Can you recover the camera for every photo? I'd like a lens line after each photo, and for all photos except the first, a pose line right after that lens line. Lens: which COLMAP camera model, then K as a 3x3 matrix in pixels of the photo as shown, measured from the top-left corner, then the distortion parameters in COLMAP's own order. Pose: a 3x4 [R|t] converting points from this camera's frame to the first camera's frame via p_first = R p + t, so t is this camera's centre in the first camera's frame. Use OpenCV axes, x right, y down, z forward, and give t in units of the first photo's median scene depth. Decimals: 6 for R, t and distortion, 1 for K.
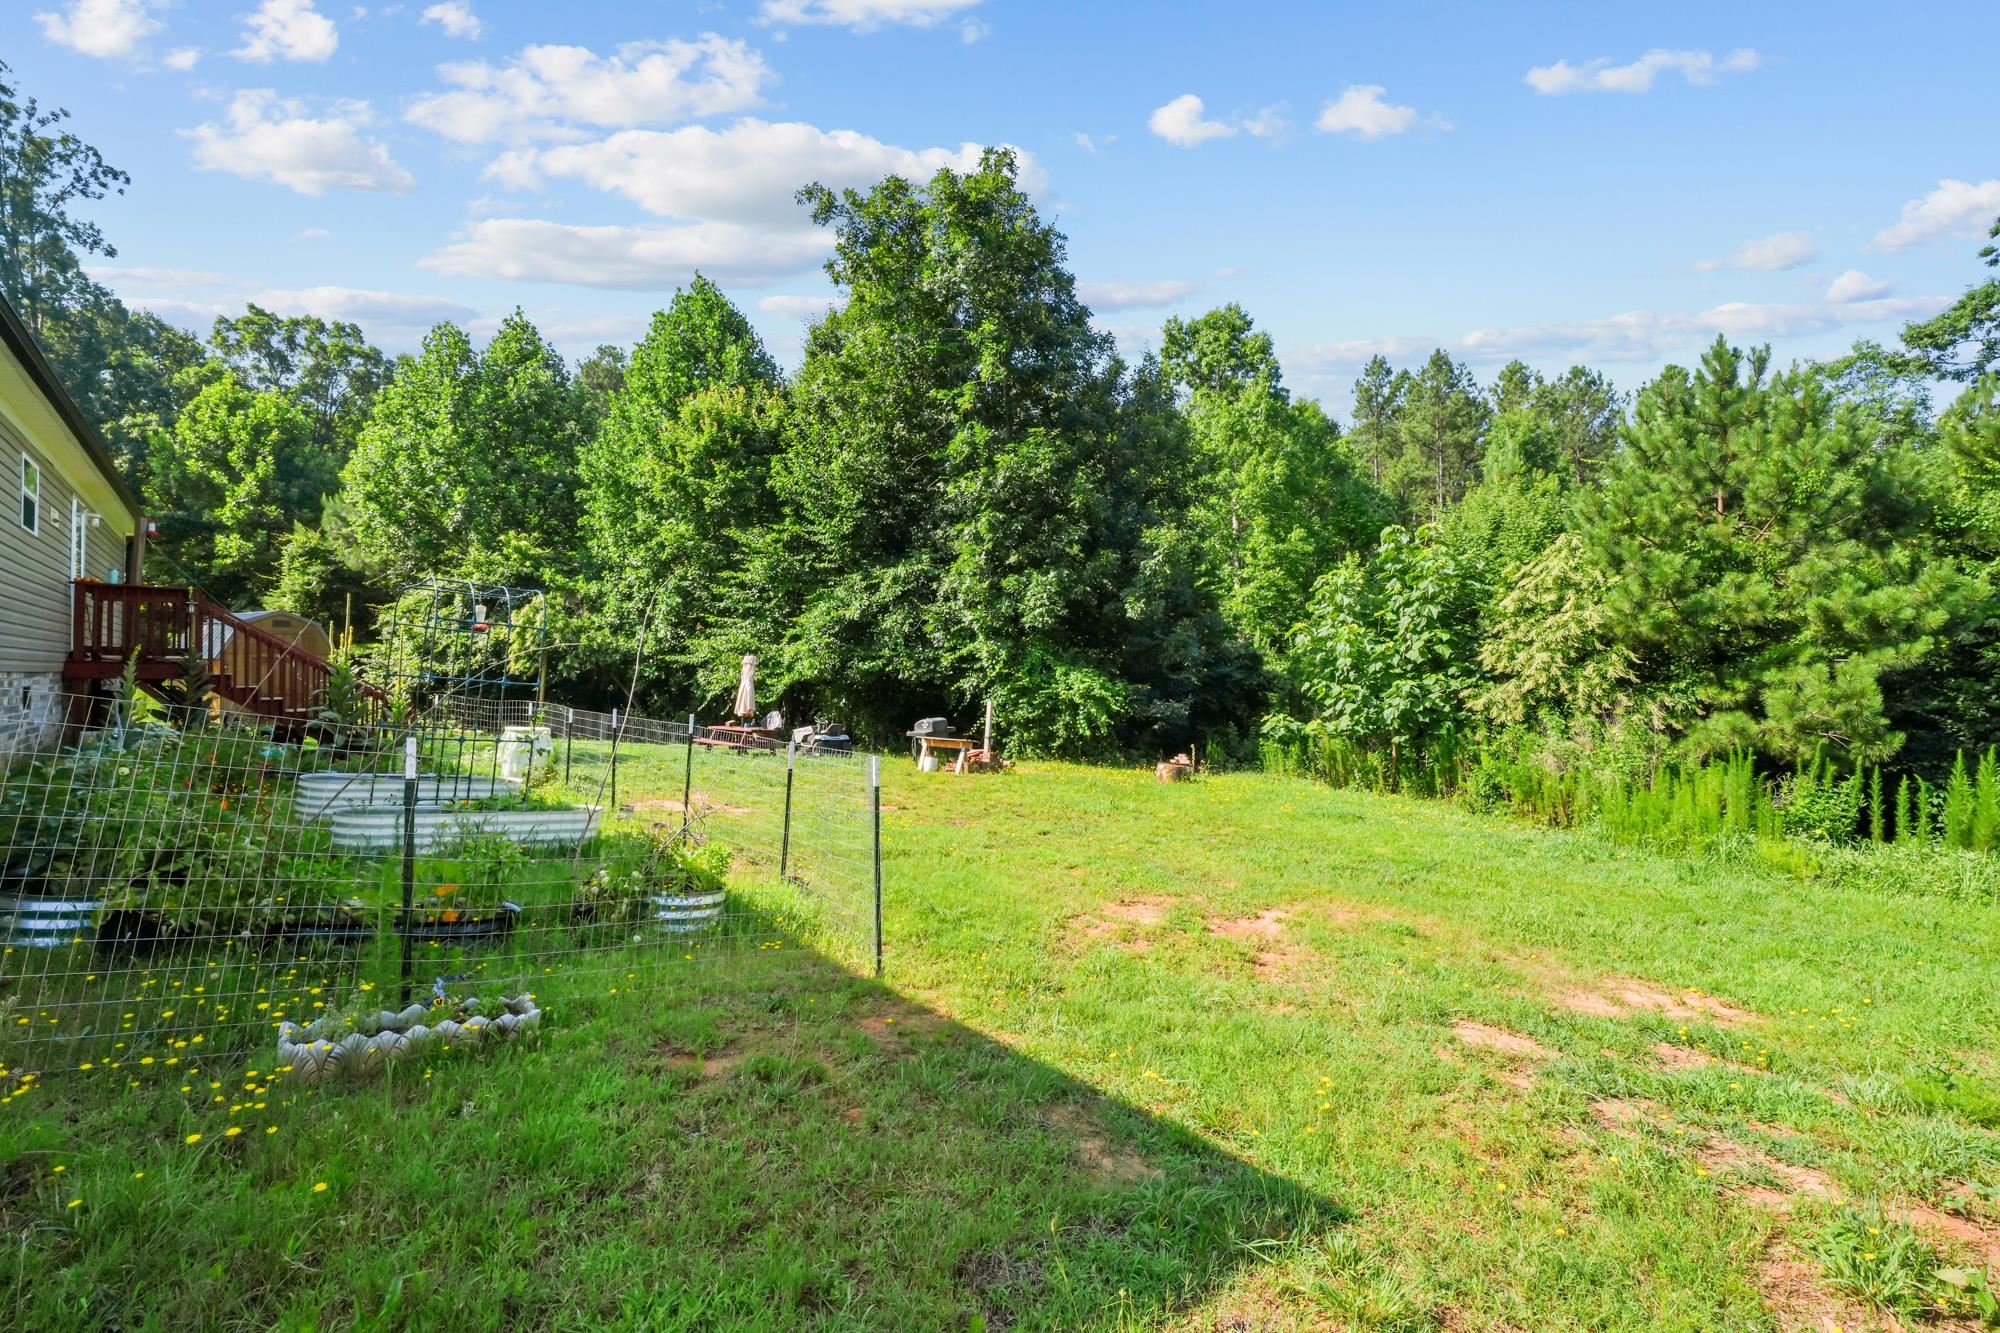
lens RADIAL K [[923.8, 0, 997.4], [0, 923.8, 664.6], [0, 0, 1]] dist [-0.006749, 0.001945]
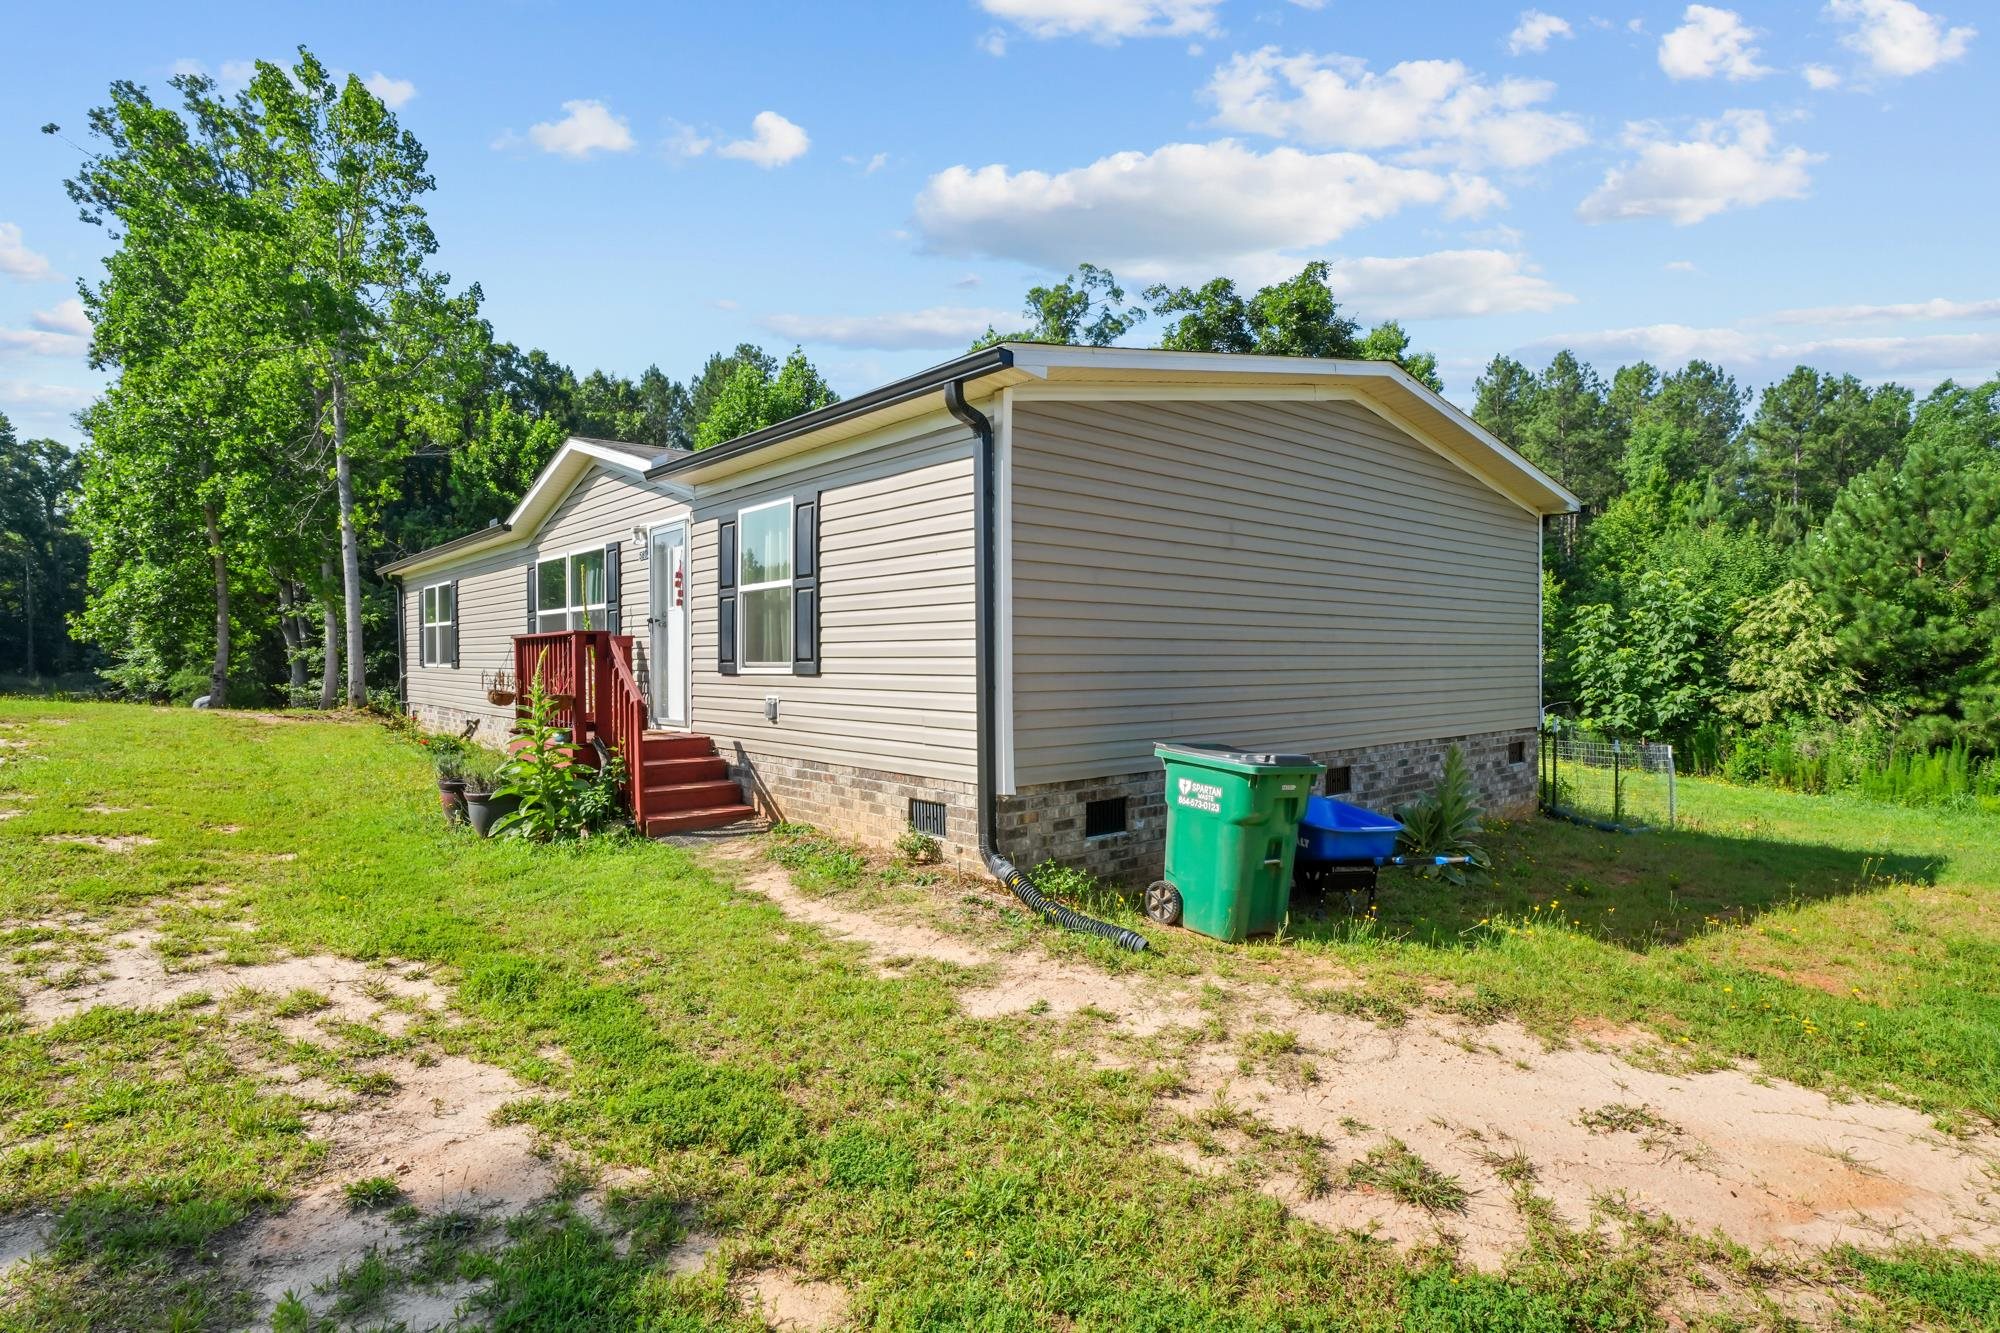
lens RADIAL K [[1041.5, 0, 1001.7], [0, 1041.5, 670.7], [0, 0, 1]] dist [0.045957, 0.001677]
pose [[0.999544, -0.002318, 0.030106, -0.653518], [0.001613, 0.999725, 0.023409, -0.054551], [-0.030152, -0.023350, 0.999273, -0.586018]]
